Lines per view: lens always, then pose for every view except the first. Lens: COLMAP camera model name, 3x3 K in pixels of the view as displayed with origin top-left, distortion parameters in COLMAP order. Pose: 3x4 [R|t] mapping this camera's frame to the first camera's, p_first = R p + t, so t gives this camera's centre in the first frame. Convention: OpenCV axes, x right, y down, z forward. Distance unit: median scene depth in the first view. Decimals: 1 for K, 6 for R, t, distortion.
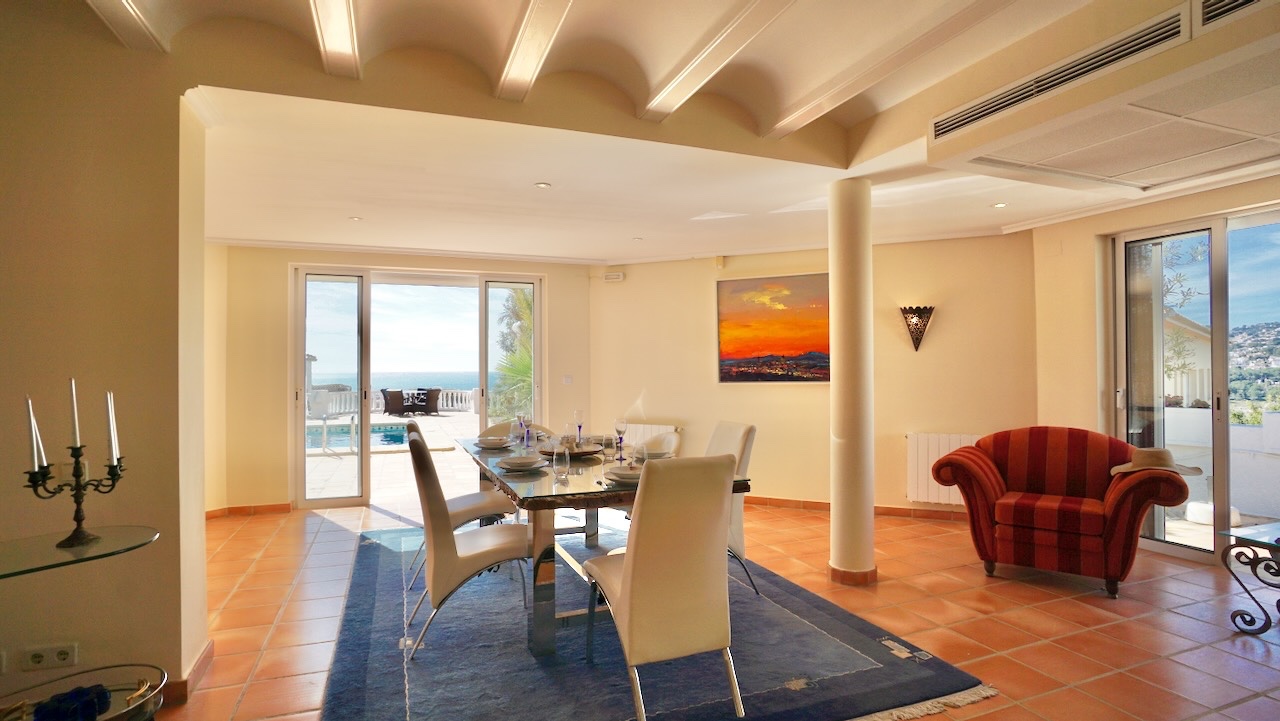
lens RADIAL K [[611.4, 0, 625.8], [0, 611.4, 363.4], [0, 0, 1]] dist [-0.049939, 0.021550]
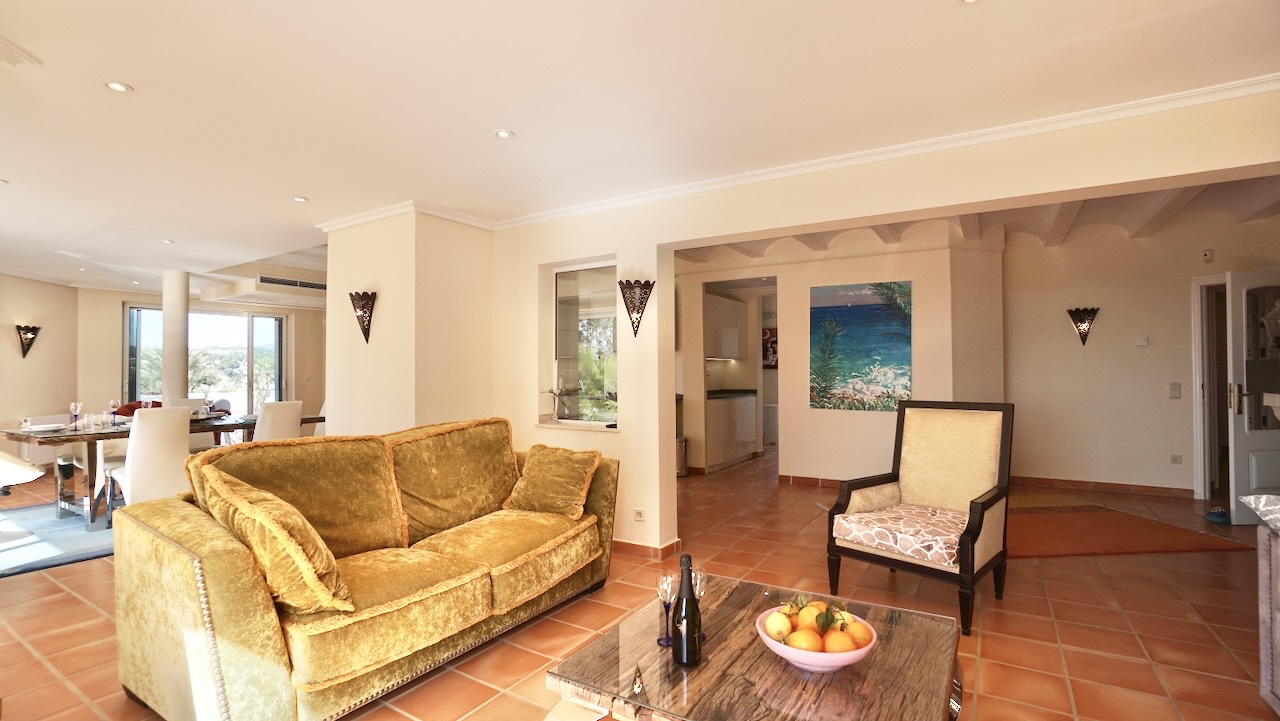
lens RADIAL K [[580.7, 0, 619.8], [0, 580.7, 362.6], [0, 0, 1]] dist [-0.064214, 0.025535]
pose [[-0.581952, 0.018432, 0.813014, -1.640642], [0.000676, 0.999754, -0.022181, 0.024380], [-0.813223, -0.012359, -0.581821, 0.777085]]
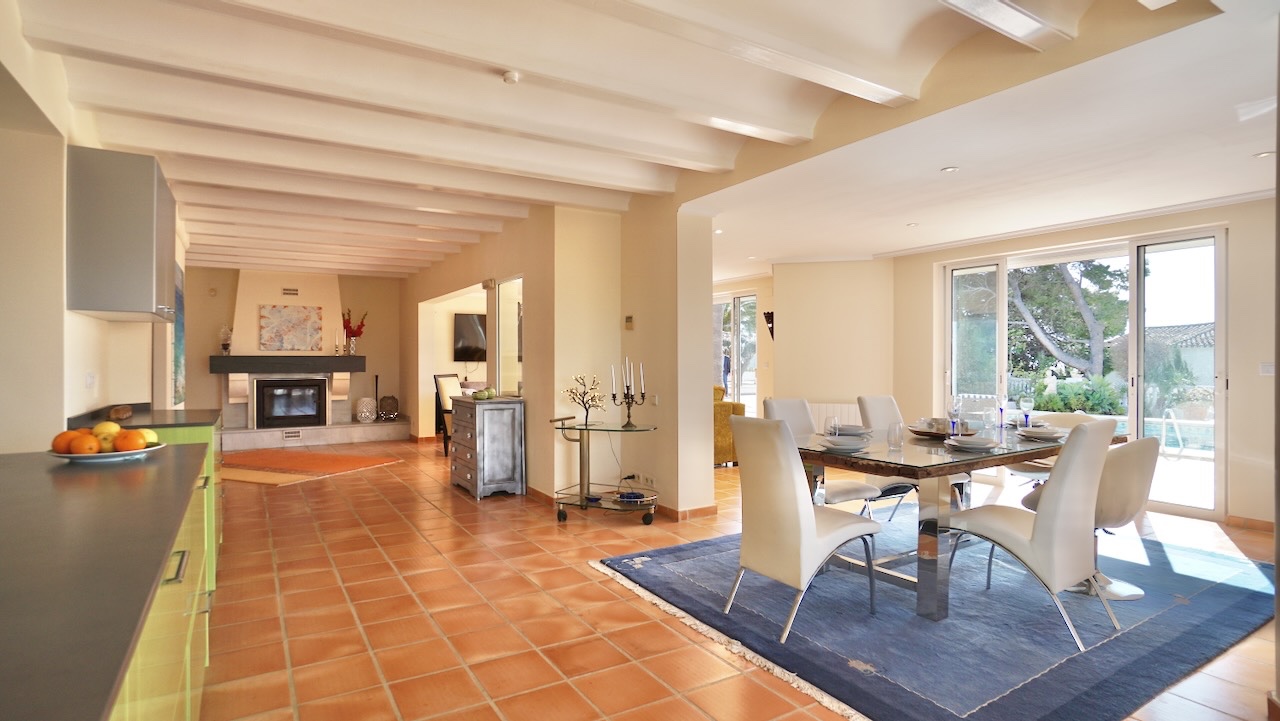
lens RADIAL K [[641.9, 0, 640.0], [0, 641.9, 360.5], [0, 0, 1]] dist [0.019339, 0.000084]
pose [[0.204077, 0.007417, -0.978927, 0.714771], [0.008658, 0.999919, 0.009381, 0.008302], [0.978917, -0.010390, 0.203996, 0.243938]]
